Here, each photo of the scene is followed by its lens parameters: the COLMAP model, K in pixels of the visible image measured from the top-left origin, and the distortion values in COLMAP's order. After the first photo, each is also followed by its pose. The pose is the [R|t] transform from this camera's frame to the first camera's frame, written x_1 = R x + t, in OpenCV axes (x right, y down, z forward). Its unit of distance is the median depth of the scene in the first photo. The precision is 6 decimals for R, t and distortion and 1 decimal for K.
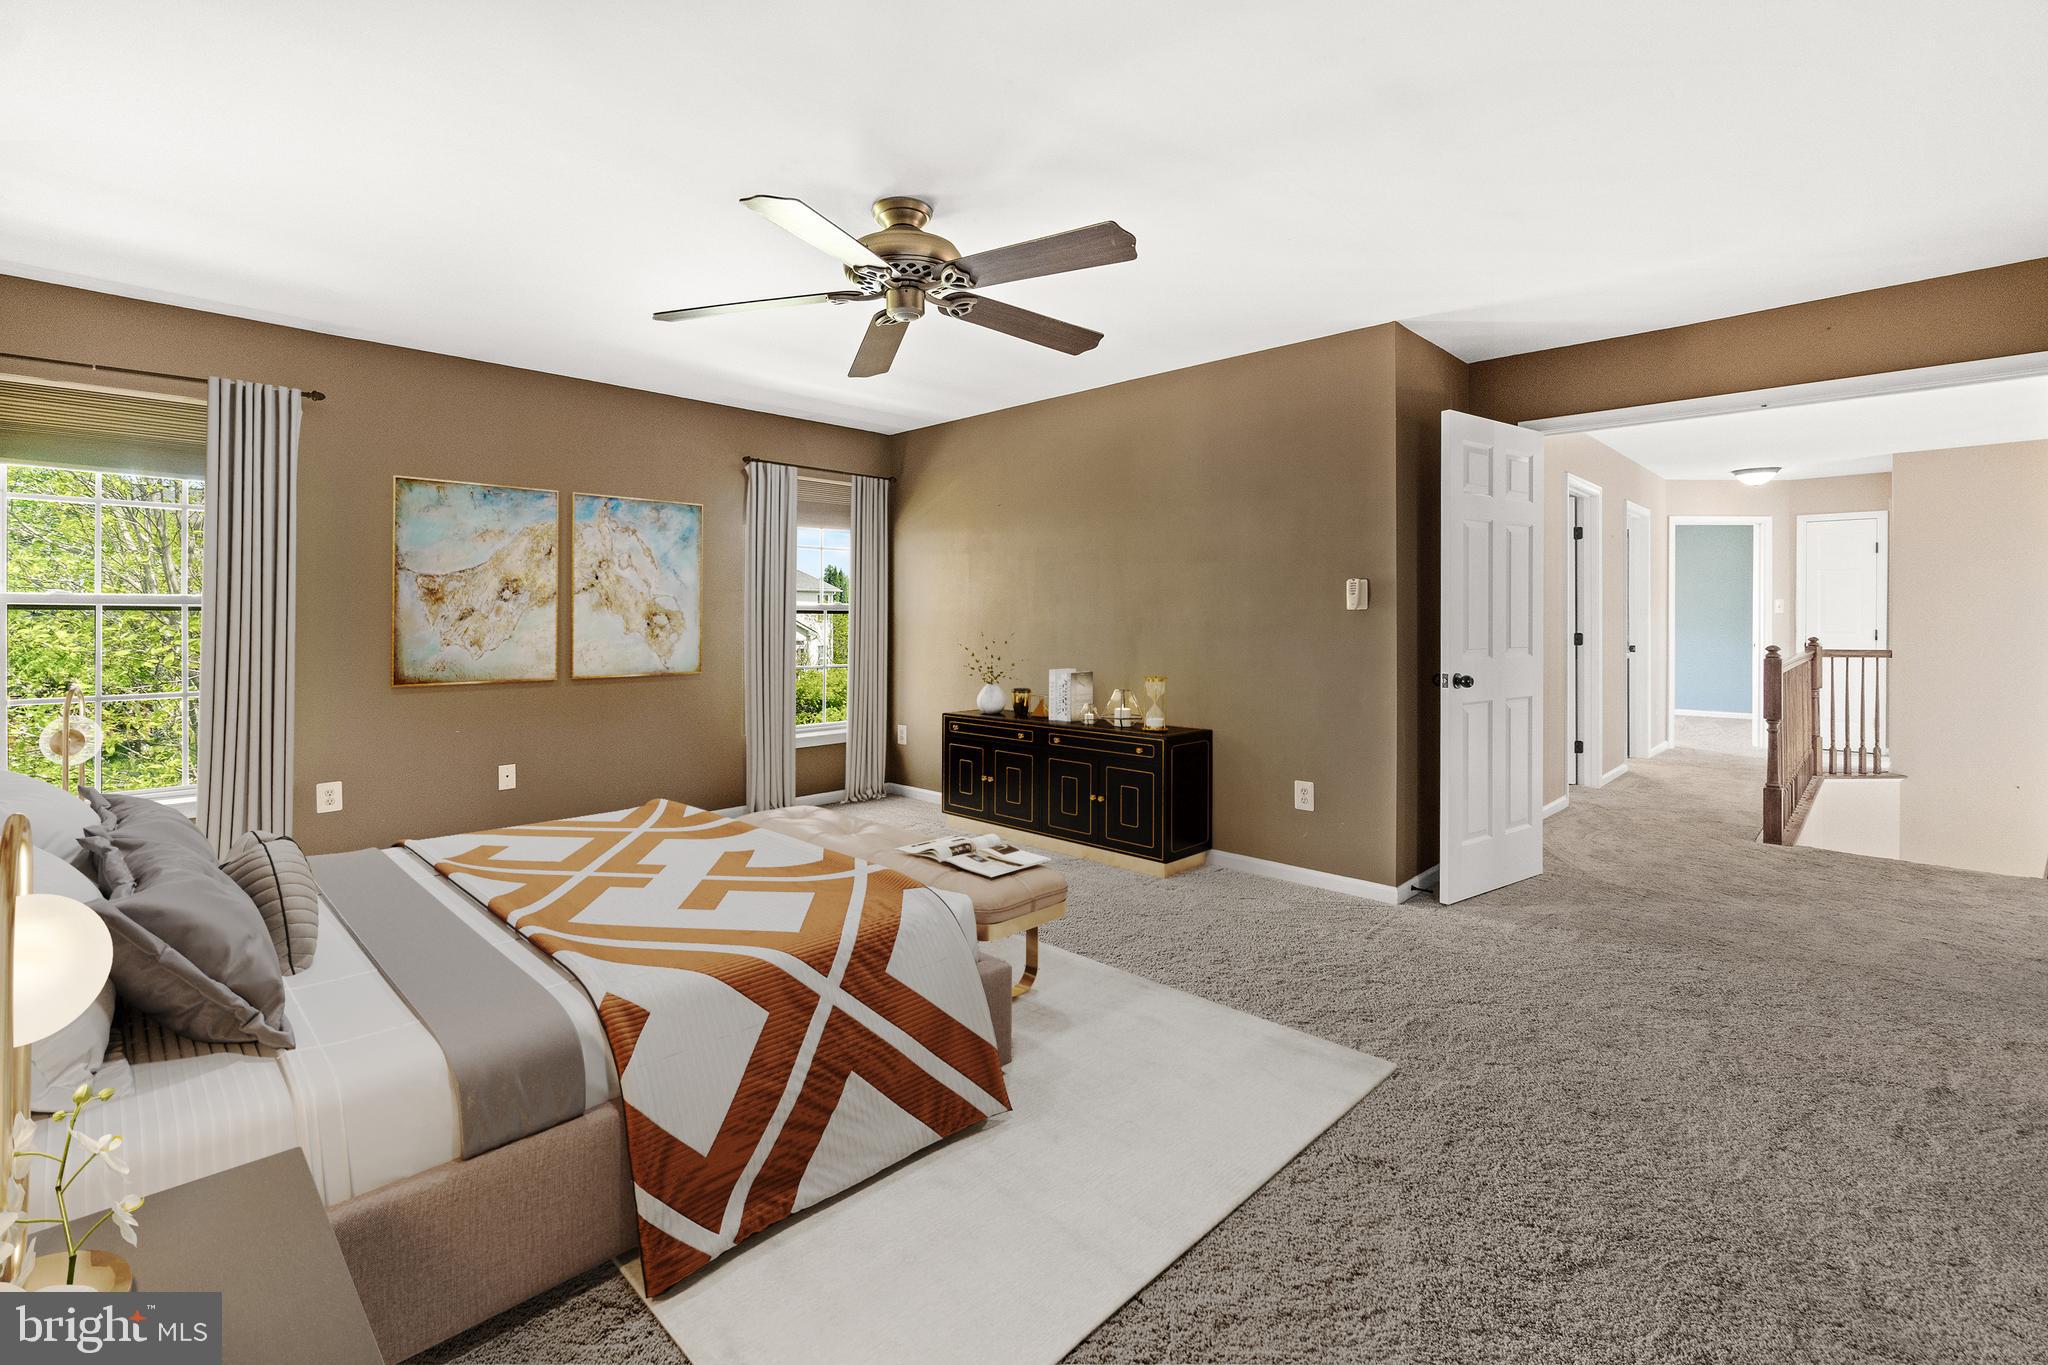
lens RADIAL K [[905.7, 0, 1074.9], [0, 905.7, 616.3], [0, 0, 1]] dist [0.002645, 0.000128]
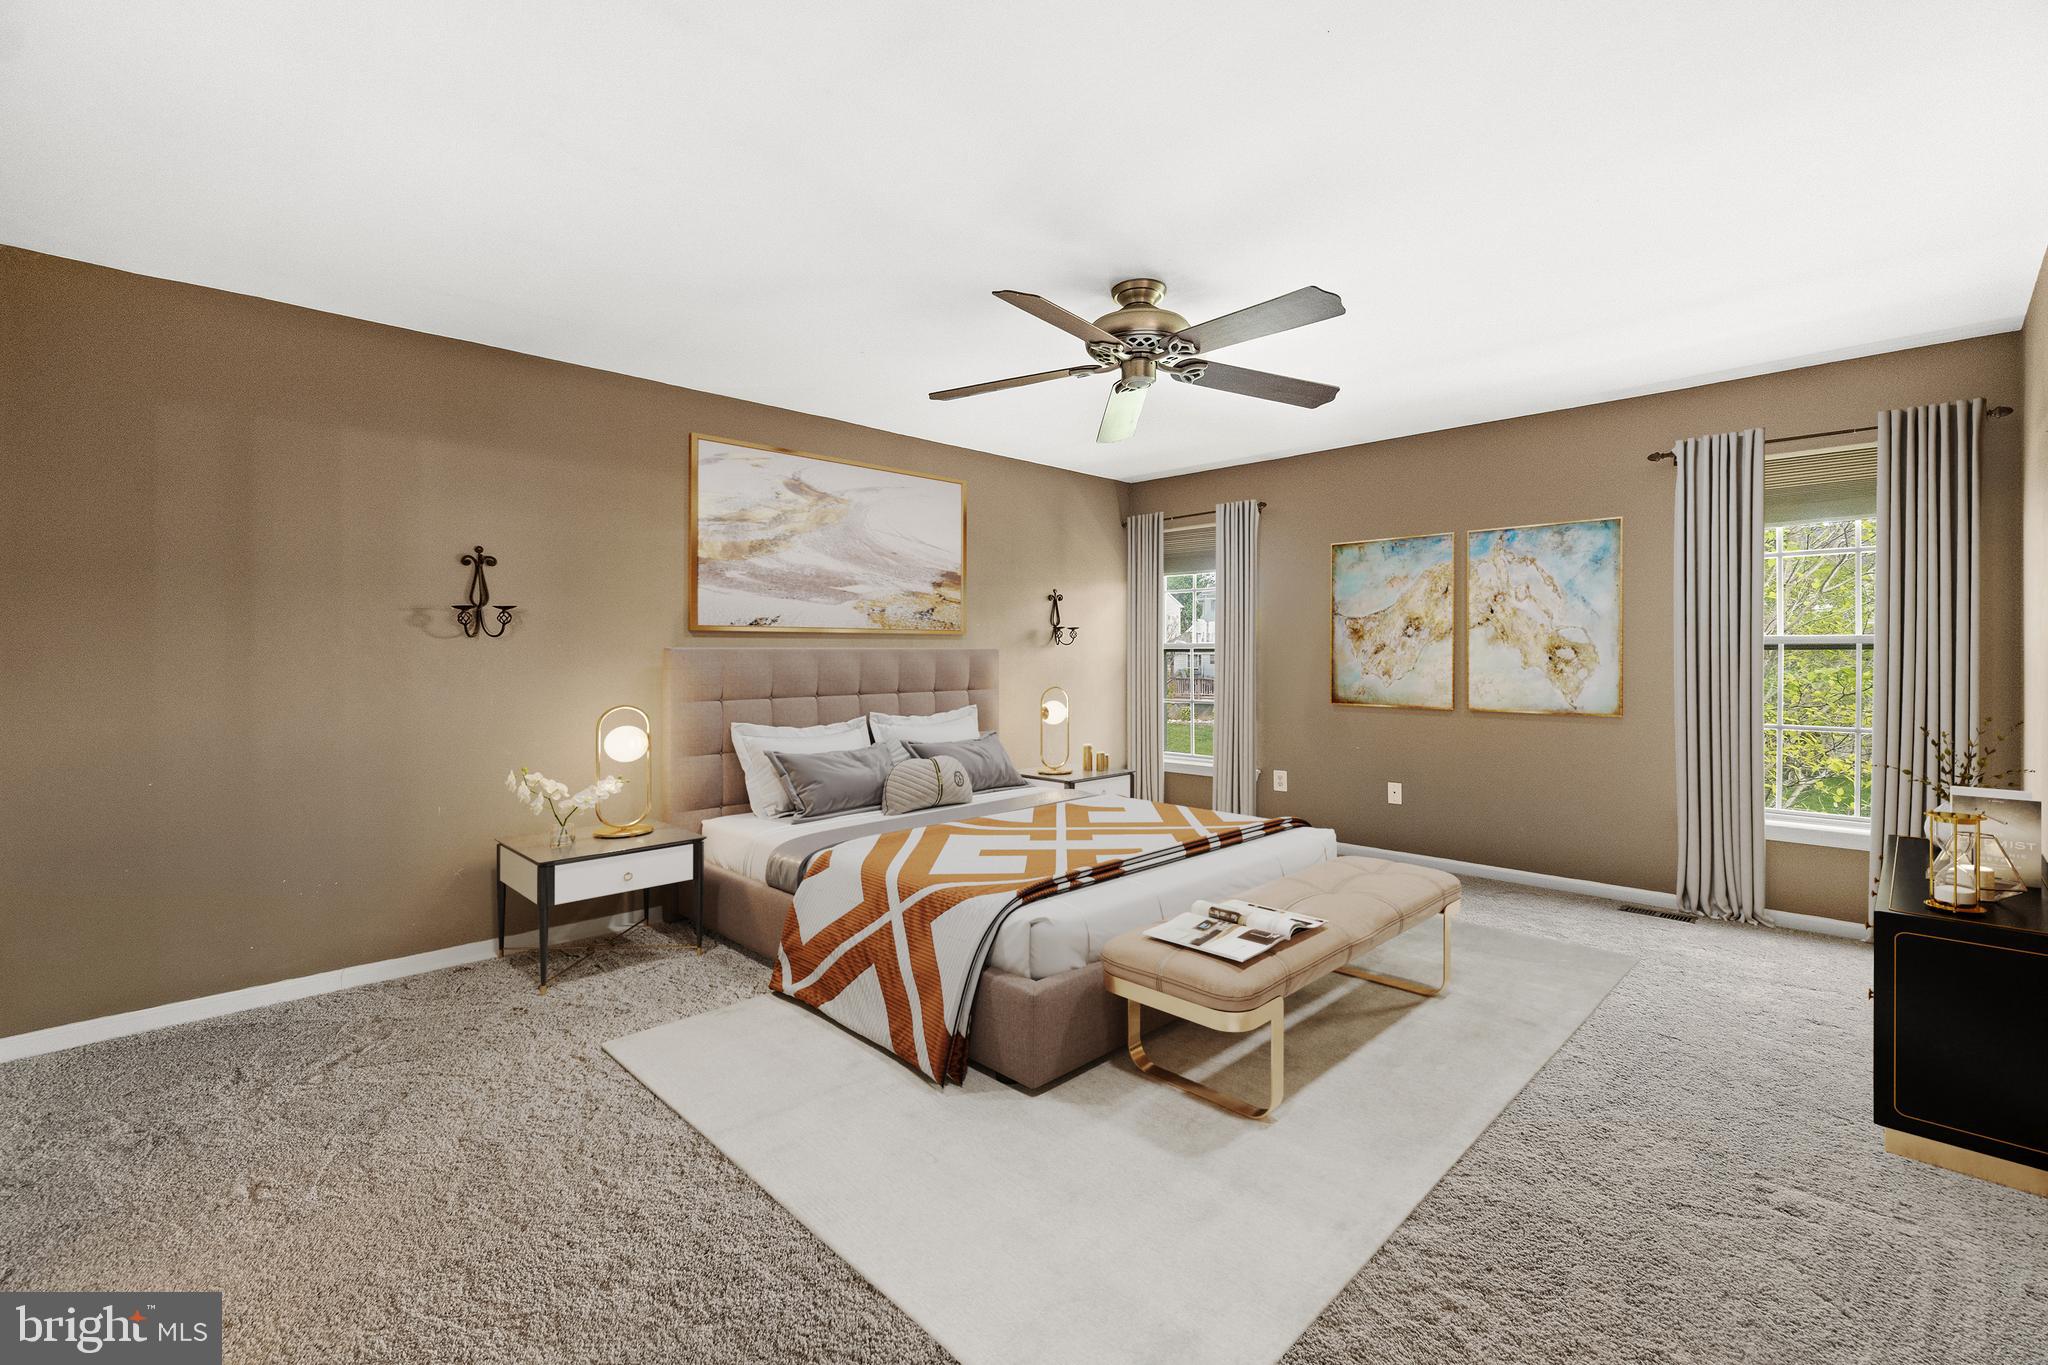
lens RADIAL K [[861.7, 0, 1024.2], [0, 861.7, 664.0], [0, 0, 1]] dist [-0.044558, 0.000061]
pose [[-0.049300, 0.009756, -0.998736, 0.455971], [0.002289, 0.999951, 0.009655, 0.005422], [0.998781, -0.001810, -0.049320, 0.545218]]
